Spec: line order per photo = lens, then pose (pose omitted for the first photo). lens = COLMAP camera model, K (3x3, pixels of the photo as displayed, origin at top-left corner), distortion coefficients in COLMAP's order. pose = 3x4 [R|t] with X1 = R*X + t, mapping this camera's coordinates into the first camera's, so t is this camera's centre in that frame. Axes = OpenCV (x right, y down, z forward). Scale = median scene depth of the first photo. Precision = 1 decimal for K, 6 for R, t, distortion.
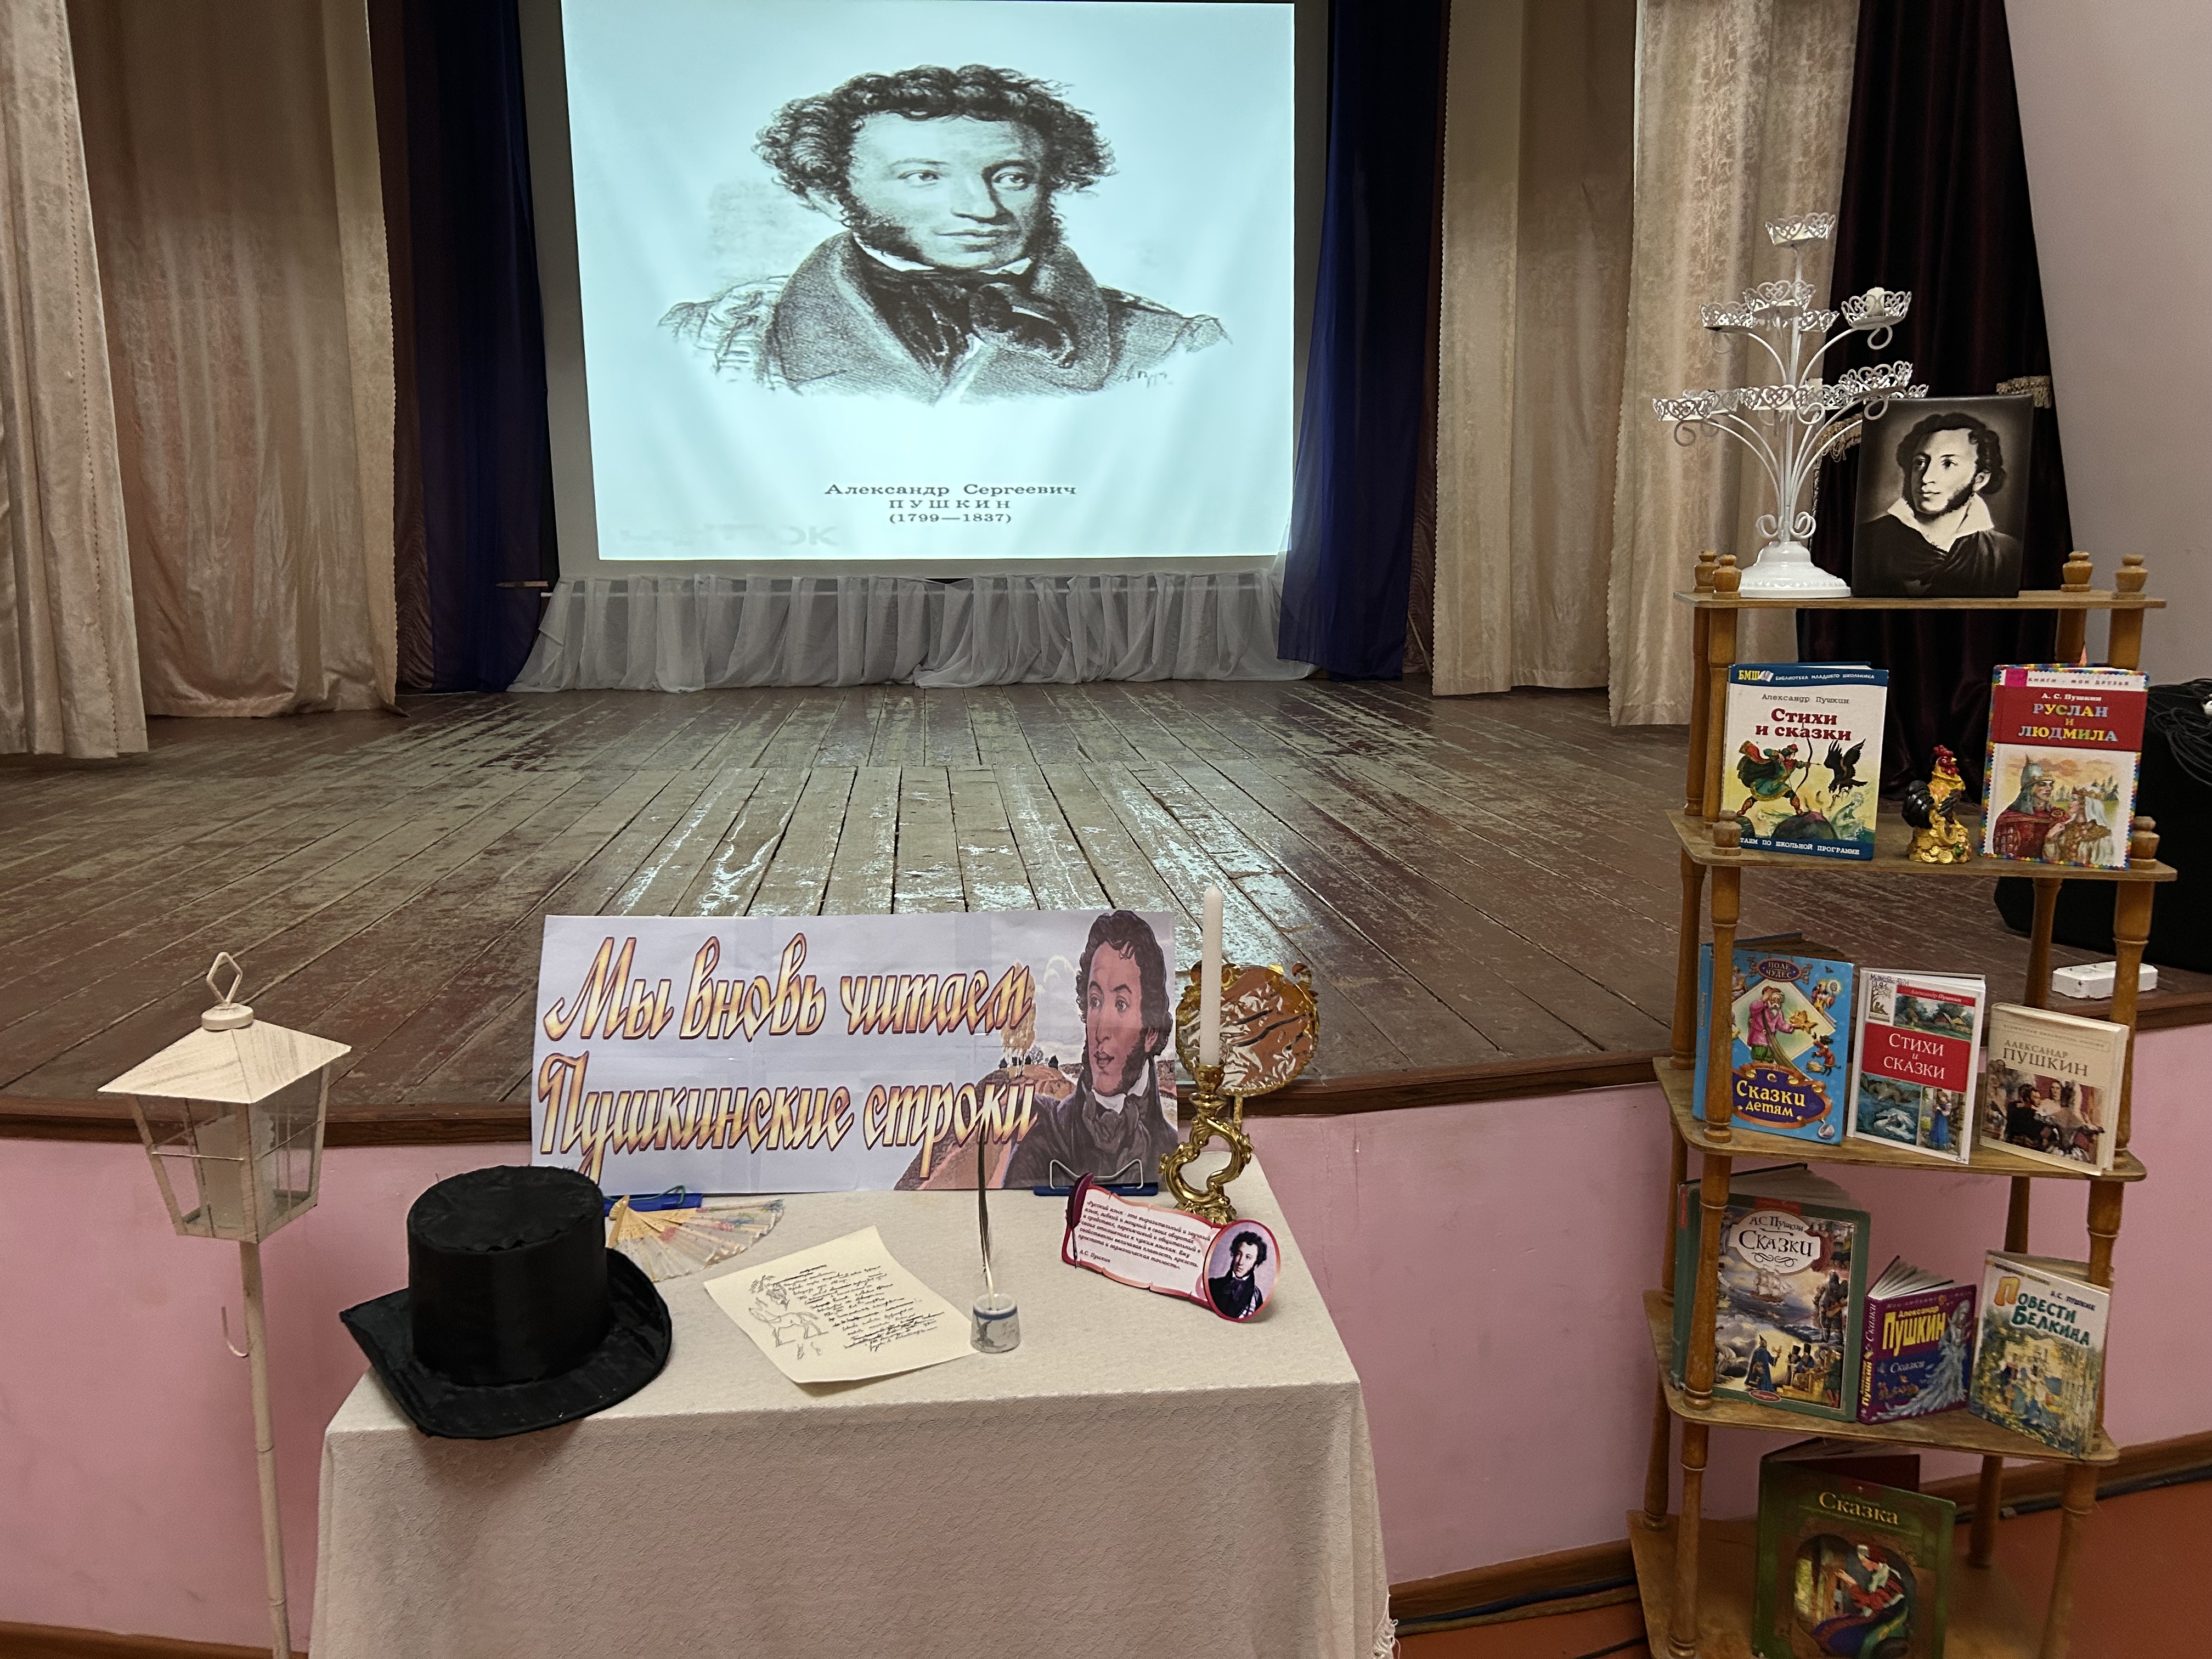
lens RADIAL K [[1665.8, 0, 1098.6], [0, 1665.8, 834.6], [0, 0, 1]] dist [0.062078, -0.059447]
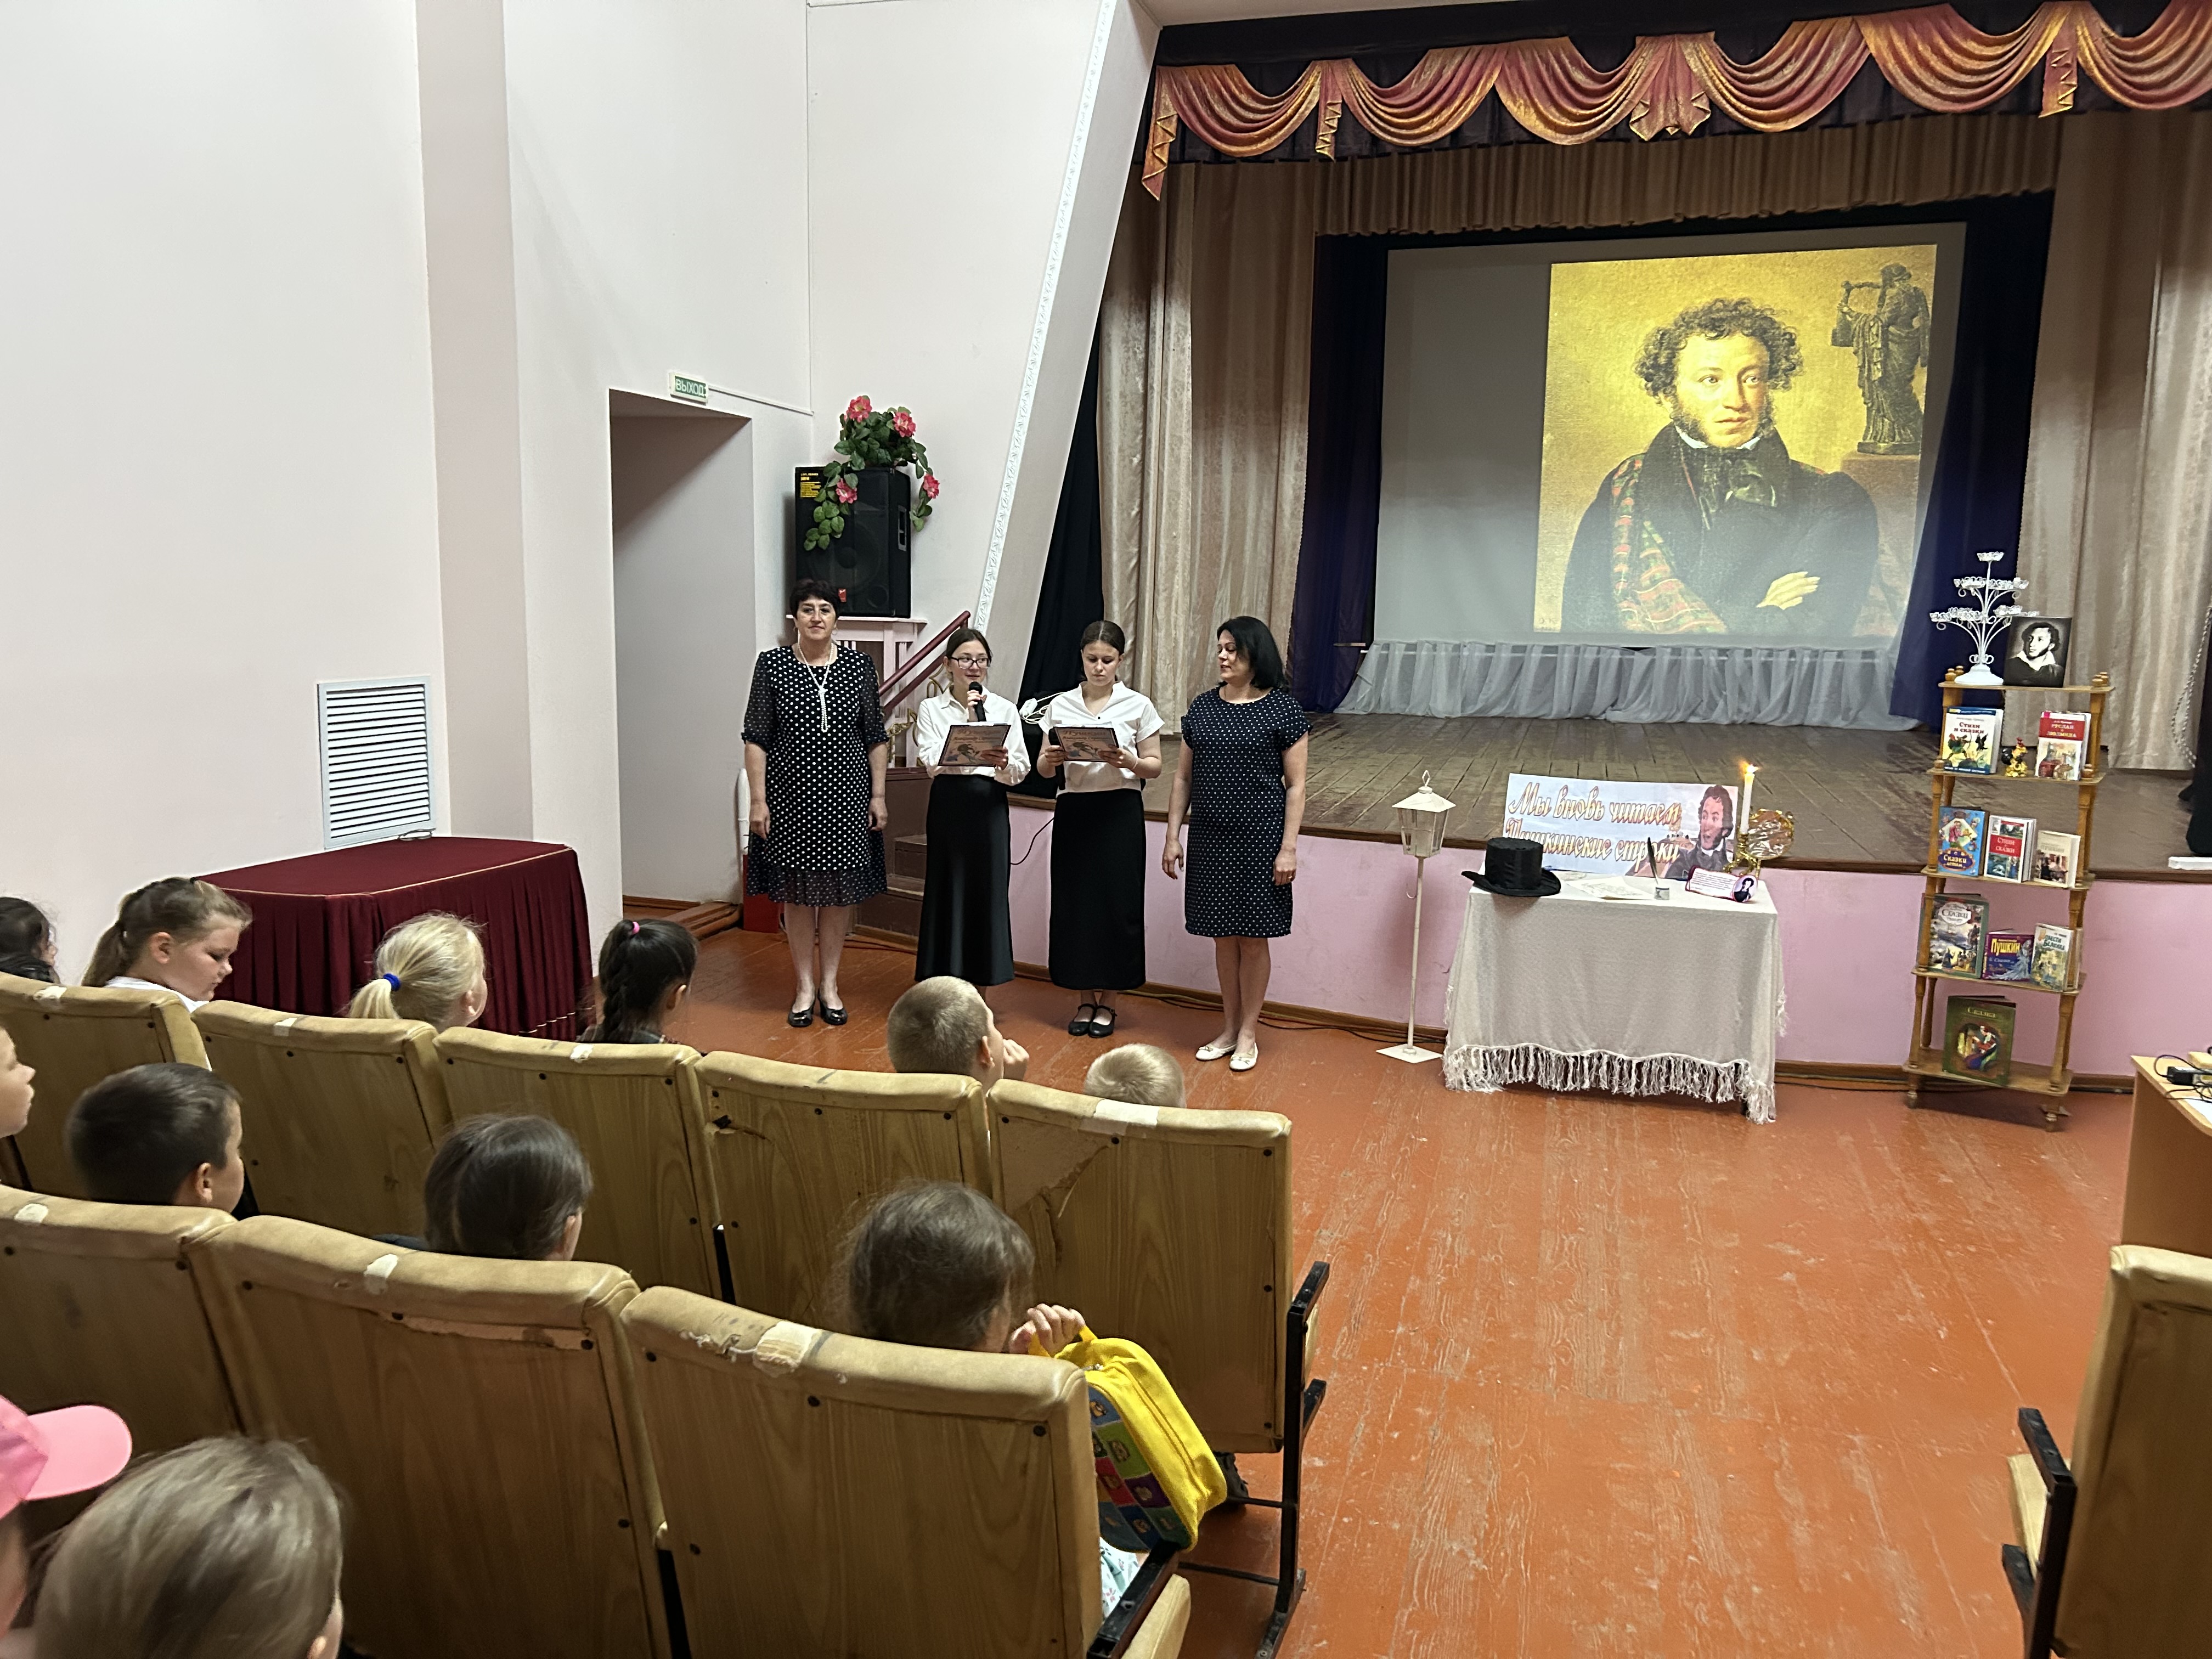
lens RADIAL K [[1665.8, 0, 1126.4], [0, 1665.8, 841.7], [0, 0, 1]] dist [0.062078, -0.059447]
pose [[0.931782, 0.075936, -0.354988, 0.100016], [-0.084252, 0.996412, -0.008005, 0.253927], [0.353106, 0.037367, 0.934837, -2.052511]]
